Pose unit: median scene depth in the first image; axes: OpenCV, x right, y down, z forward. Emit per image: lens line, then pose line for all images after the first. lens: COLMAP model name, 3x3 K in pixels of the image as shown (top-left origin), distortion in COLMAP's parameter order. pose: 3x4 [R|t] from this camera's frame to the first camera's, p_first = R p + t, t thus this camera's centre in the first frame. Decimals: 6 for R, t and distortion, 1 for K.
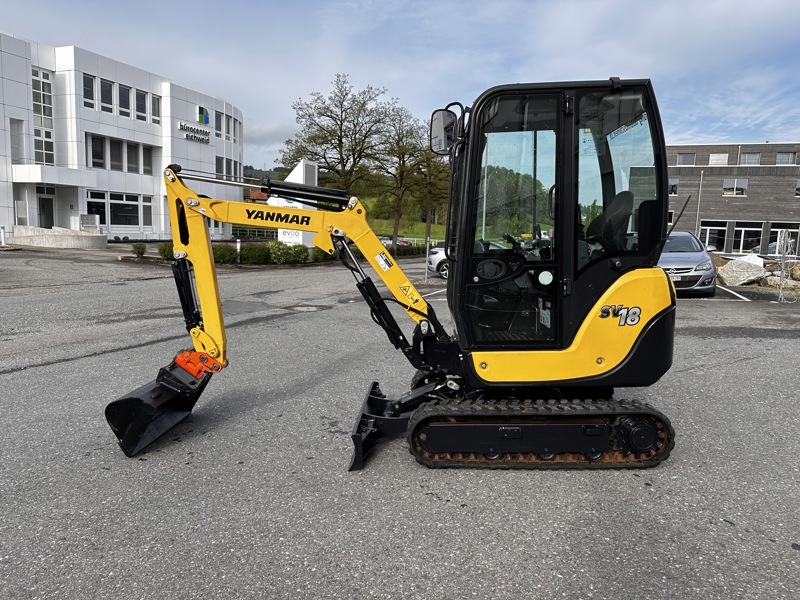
lens RADIAL K [[564.0, 0, 401.9], [0, 564.0, 302.1], [0, 0, 1]] dist [0.053850, -0.075478]
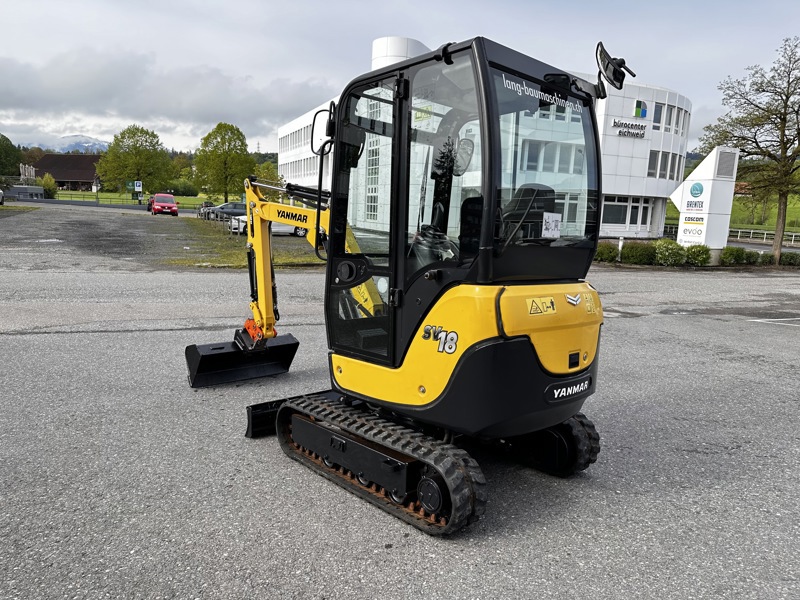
lens RADIAL K [[564.0, 0, 401.9], [0, 564.0, 302.1], [0, 0, 1]] dist [0.053850, -0.075478]
pose [[0.698990, 0.107804, -0.706959, 0.118741], [-0.103790, 0.993398, 0.048863, -0.008169], [0.707560, 0.039220, 0.705564, 0.051590]]
